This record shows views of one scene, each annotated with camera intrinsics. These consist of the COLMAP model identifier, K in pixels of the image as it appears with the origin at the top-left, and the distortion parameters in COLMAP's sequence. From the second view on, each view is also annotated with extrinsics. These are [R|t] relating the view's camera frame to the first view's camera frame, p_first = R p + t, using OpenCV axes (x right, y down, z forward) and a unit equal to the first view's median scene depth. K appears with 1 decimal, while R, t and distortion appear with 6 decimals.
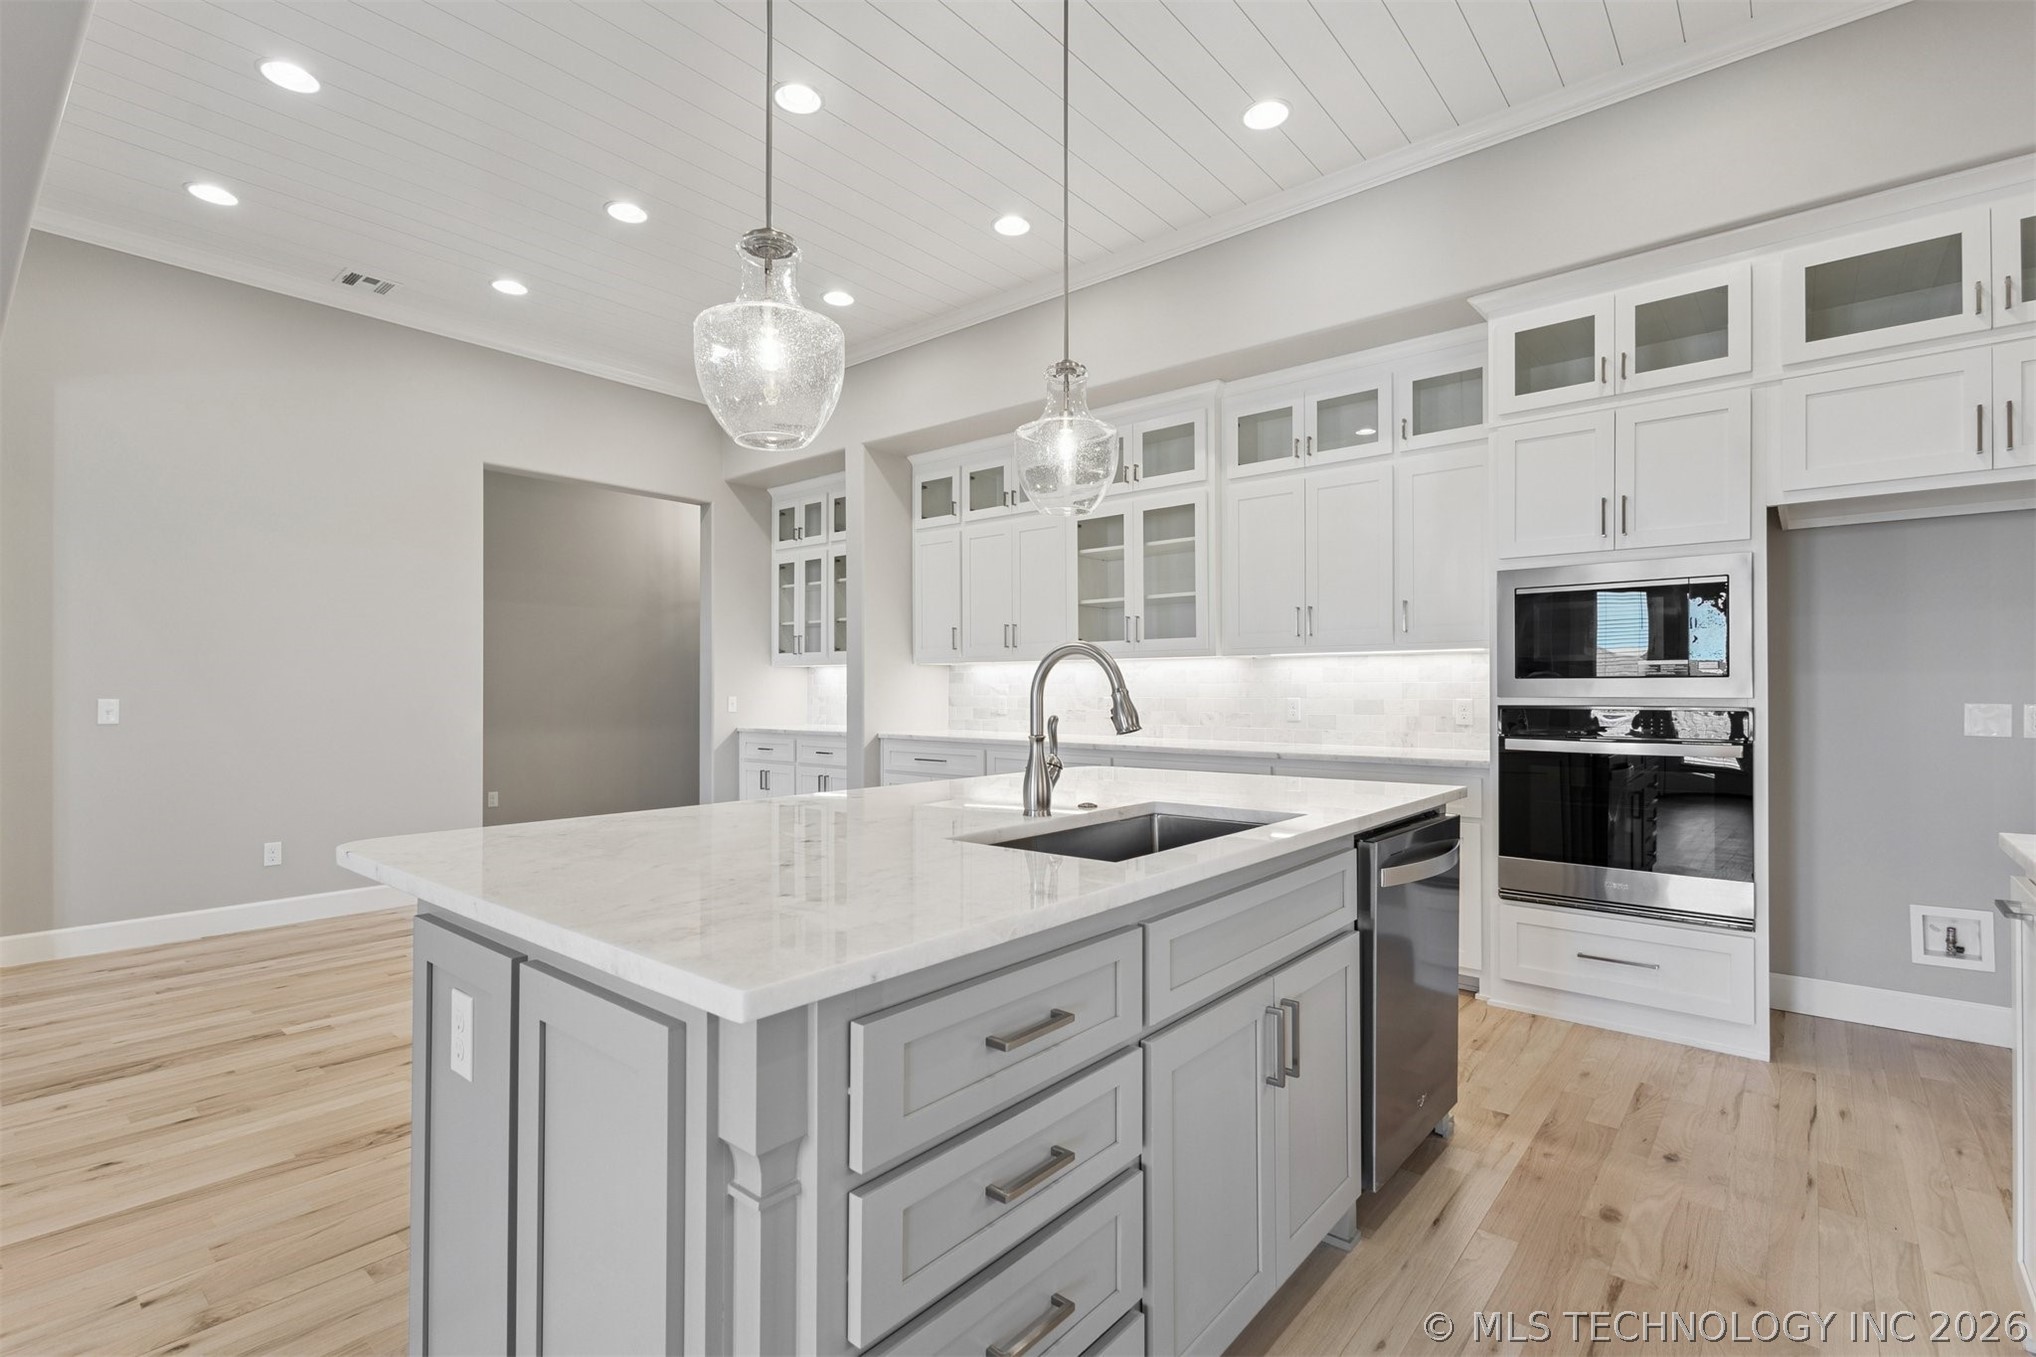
lens RADIAL K [[941.5, 0, 1024.5], [0, 941.5, 672.8], [0, 0, 1]] dist [0.005875, -0.005992]
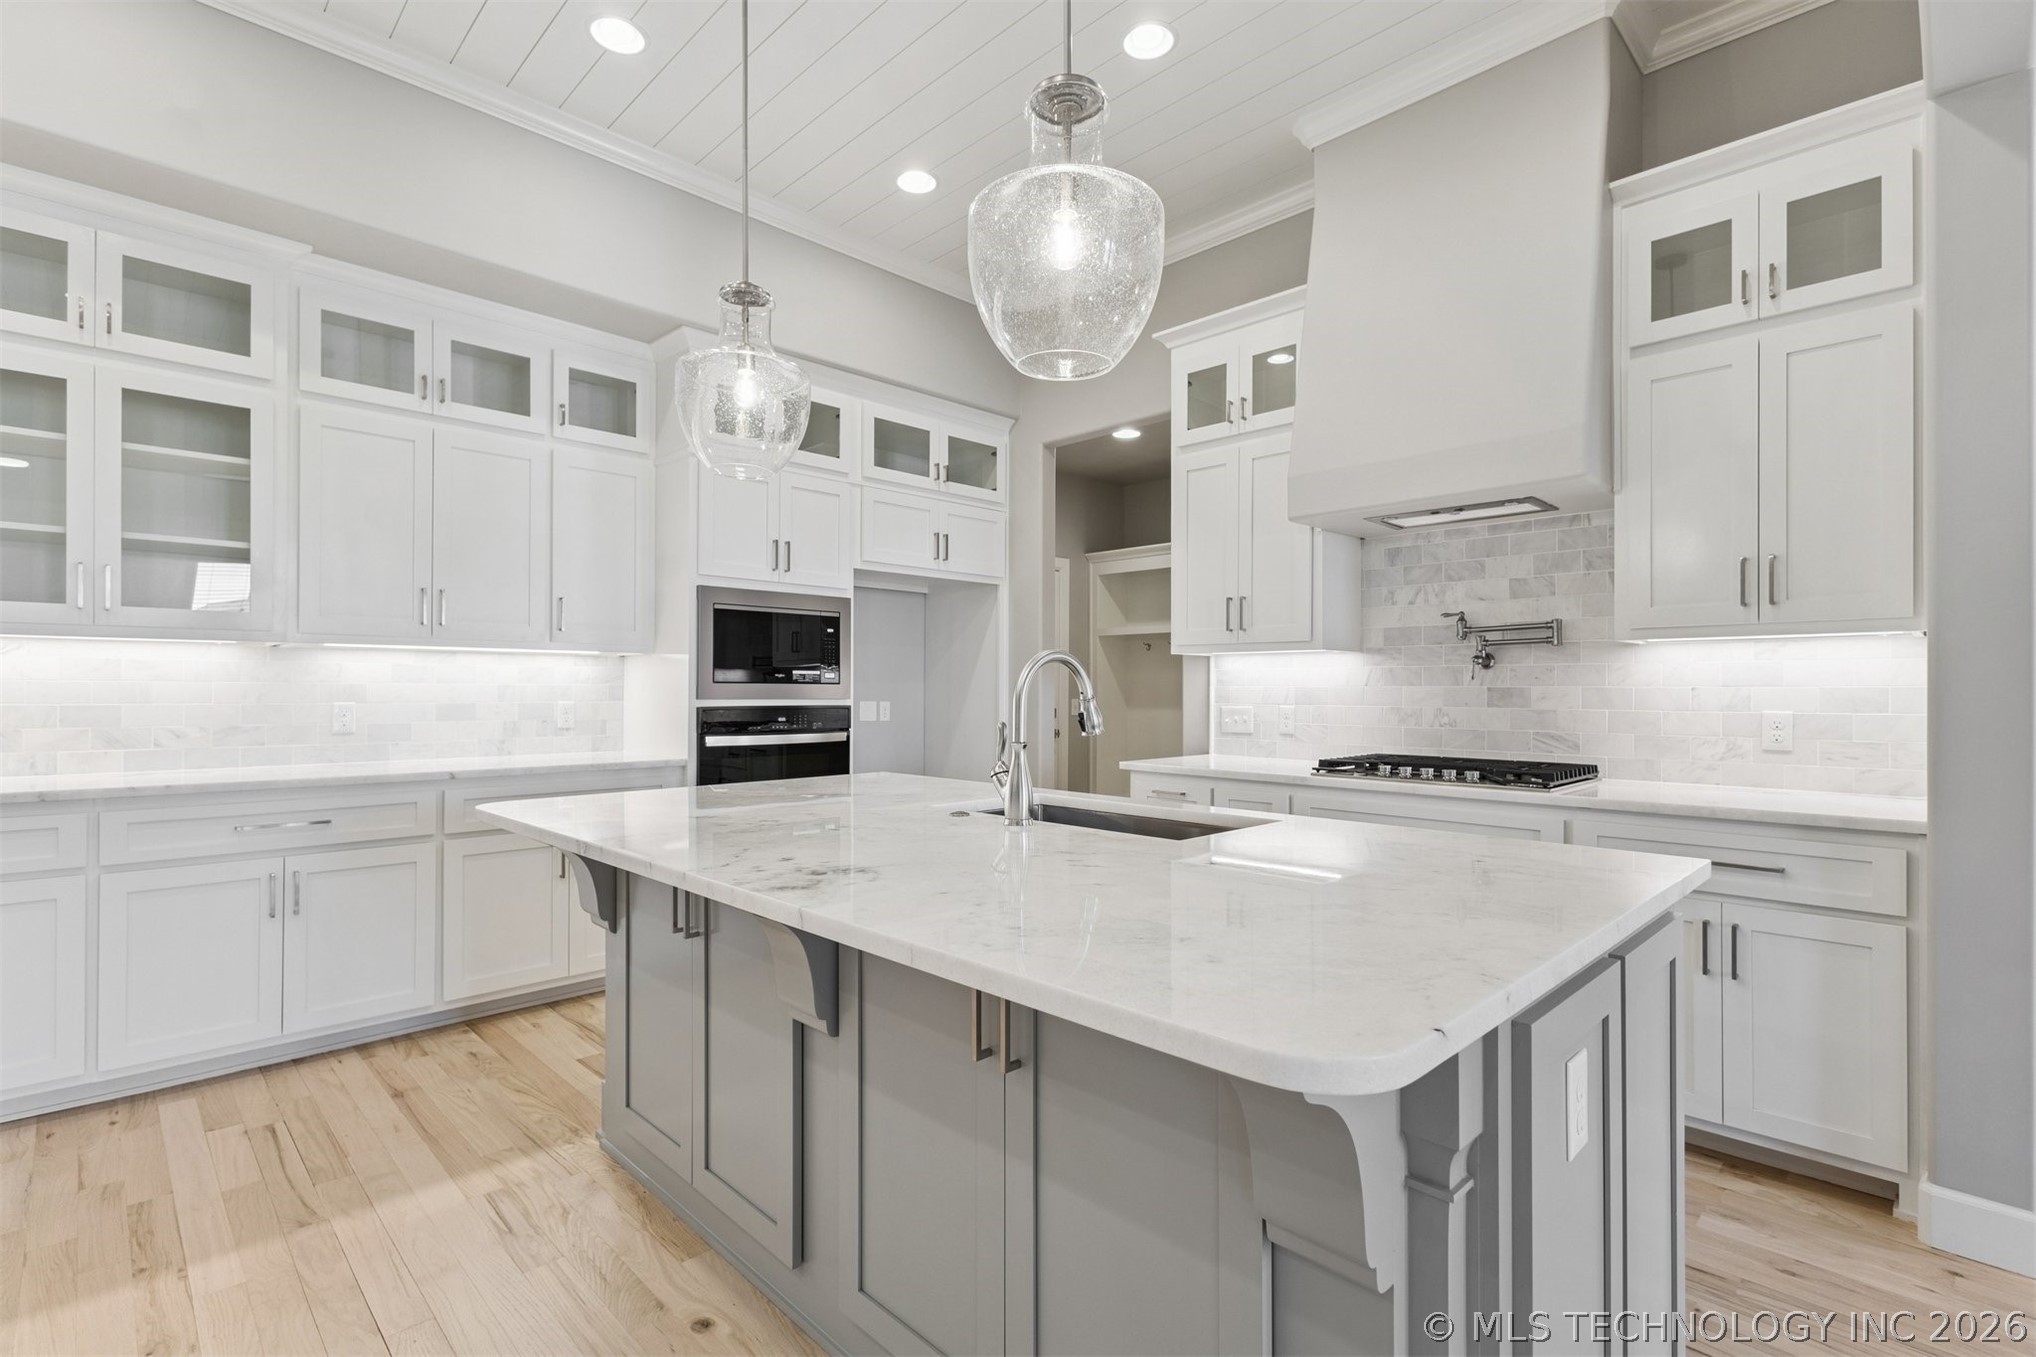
lens RADIAL K [[941.5, 0, 1009.7], [0, 941.5, 683.6], [0, 0, 1]] dist [0.005875, -0.005992]
pose [[0.096769, 0.009038, 0.995266, -0.428112], [-0.023303, 0.999705, -0.006812, 0.004267], [-0.995034, -0.022534, 0.096952, 0.406397]]
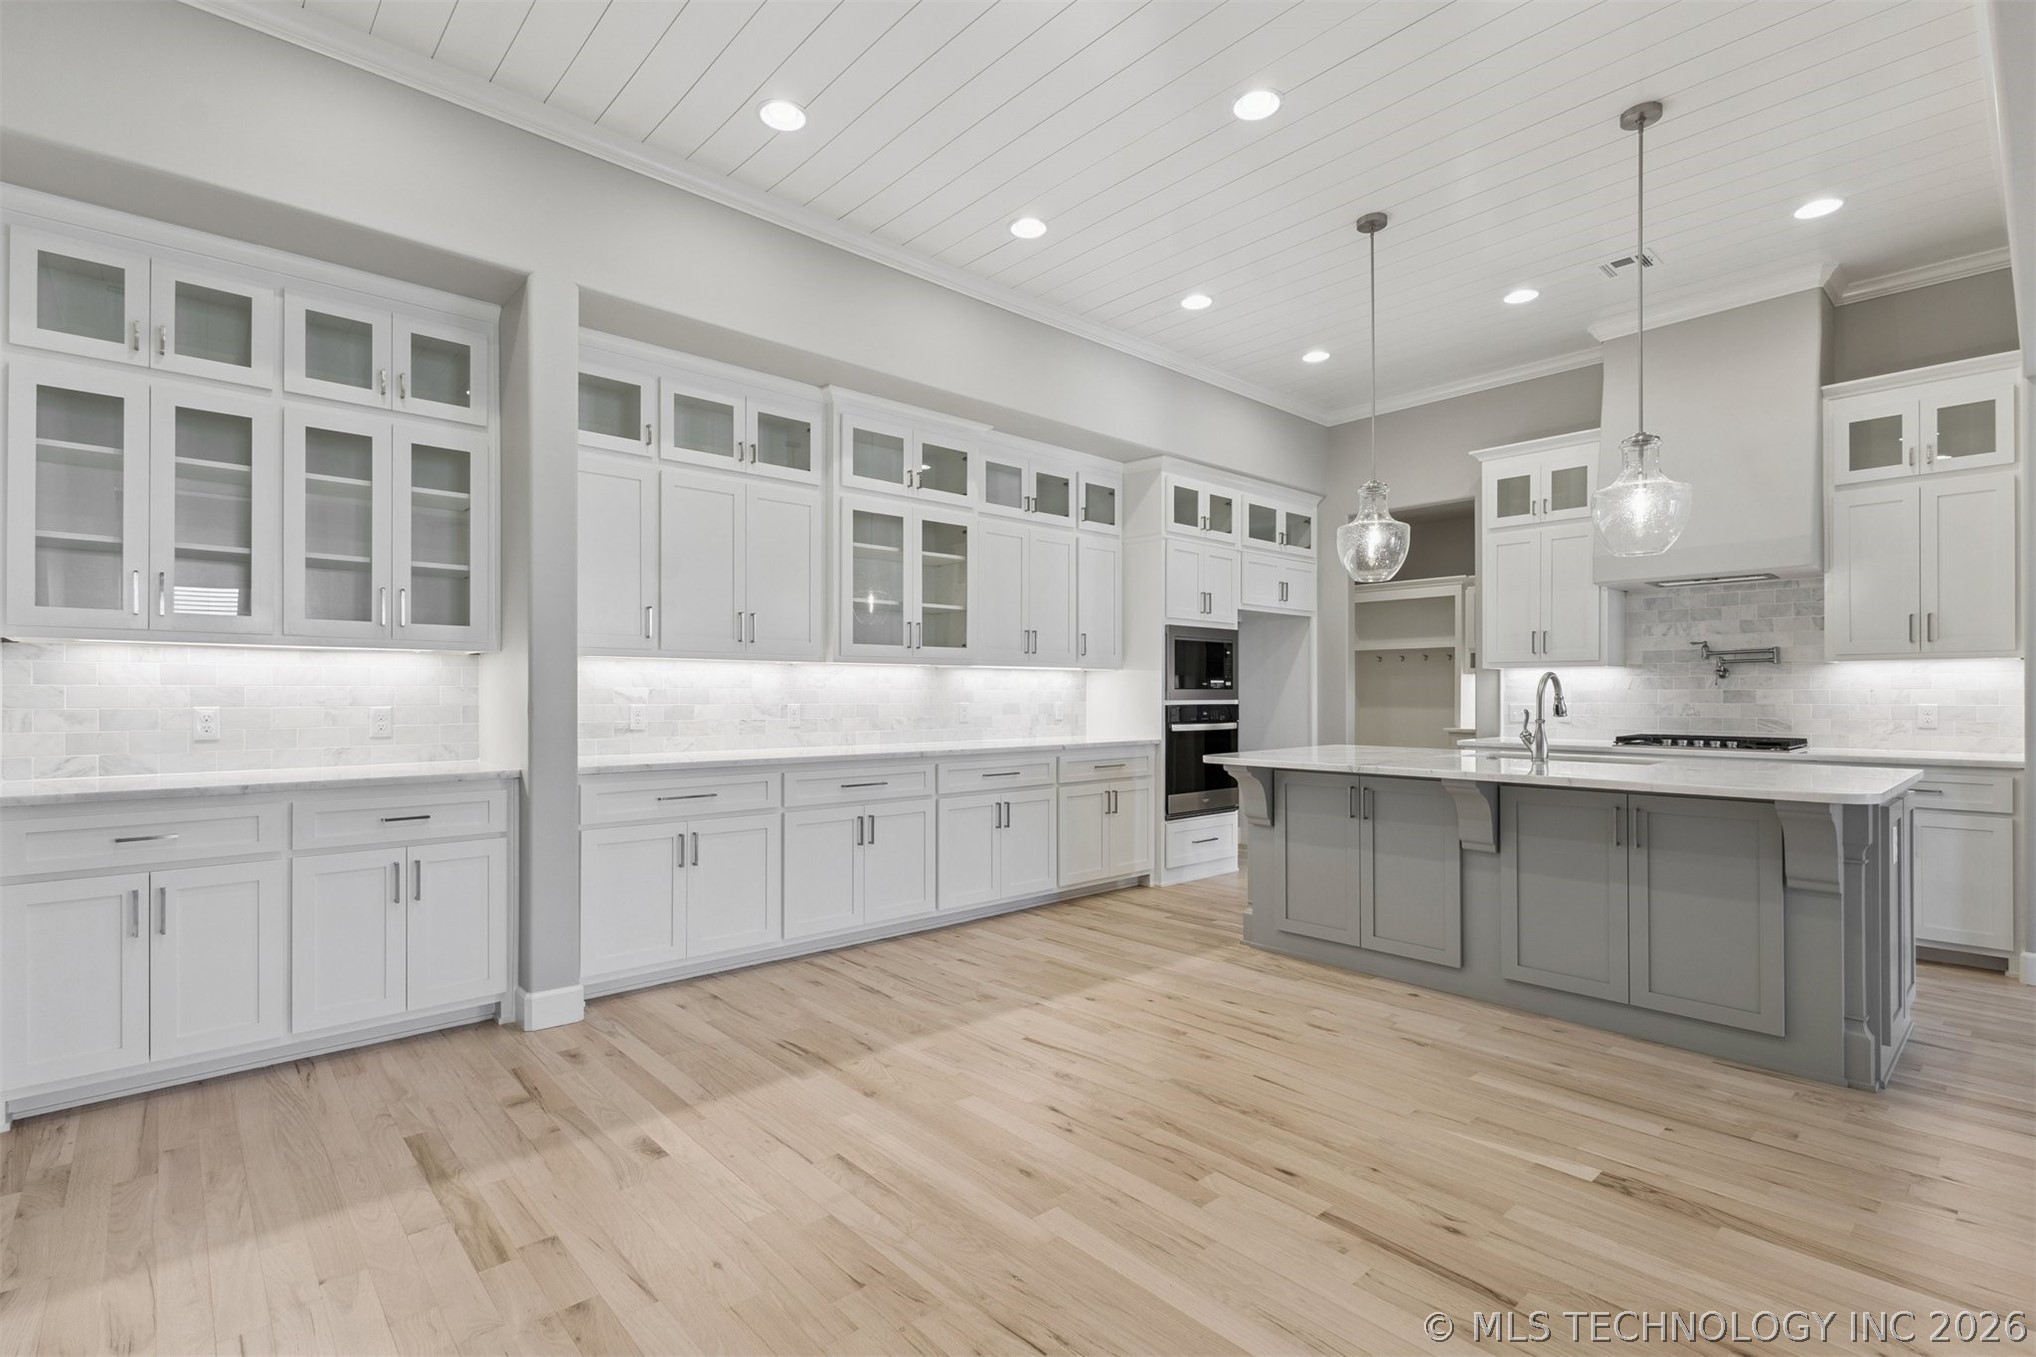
lens RADIAL K [[941.5, 0, 989.0], [0, 941.5, 688.7], [0, 0, 1]] dist [0.005875, -0.005992]
pose [[0.146599, 0.005542, 0.989181, -0.917807], [-0.019745, 0.999801, -0.002676, 0.012384], [-0.988999, -0.019139, 0.146679, 0.817304]]
